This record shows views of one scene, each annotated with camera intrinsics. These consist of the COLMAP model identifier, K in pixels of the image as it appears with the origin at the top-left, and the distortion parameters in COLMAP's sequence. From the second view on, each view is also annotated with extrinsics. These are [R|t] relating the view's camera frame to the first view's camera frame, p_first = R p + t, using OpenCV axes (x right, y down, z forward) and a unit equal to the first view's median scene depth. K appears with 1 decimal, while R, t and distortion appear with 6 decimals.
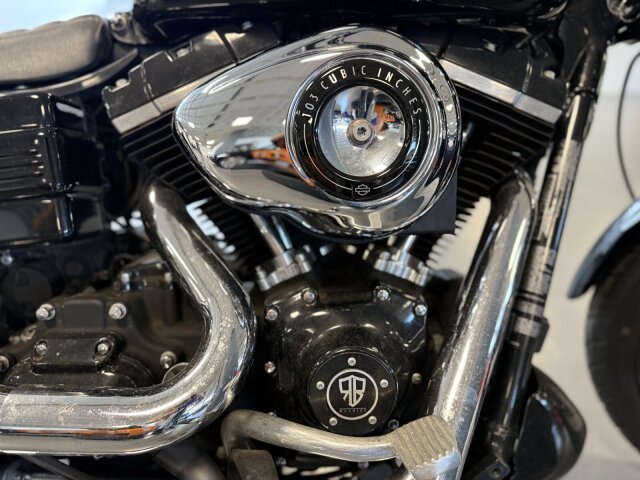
lens RADIAL K [[442.8, 0, 320.0], [0, 442.8, 240.0], [0, 0, 1]] dist [0.121058, -0.182207]
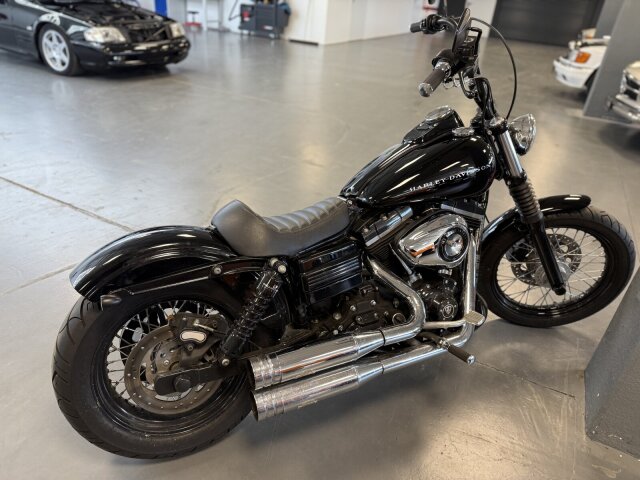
lens RADIAL K [[442.8, 0, 320.0], [0, 442.8, 240.0], [0, 0, 1]] dist [0.121058, -0.182207]
pose [[0.912993, -0.167525, 0.371994, -1.910757], [0.108389, 0.978638, 0.174701, -0.865305], [-0.393314, -0.119181, 0.911647, -1.640781]]
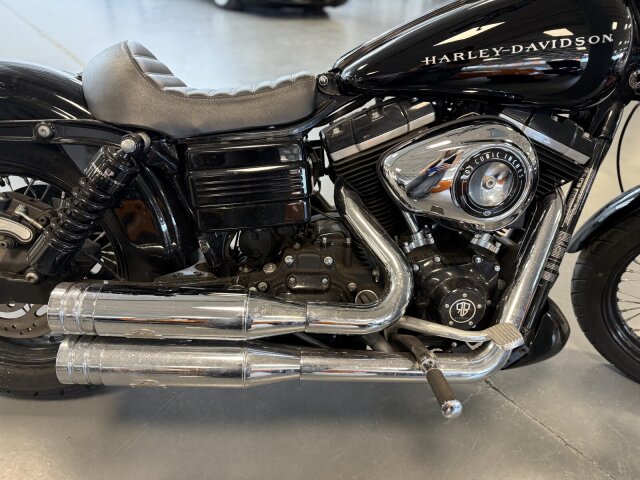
lens RADIAL K [[442.8, 0, 320.0], [0, 442.8, 240.0], [0, 0, 1]] dist [0.121058, -0.182207]
pose [[0.998096, 0.041184, 0.045916, -0.590635], [-0.049817, 0.977202, 0.206384, -0.302179], [-0.036370, -0.208279, 0.977393, -0.755714]]
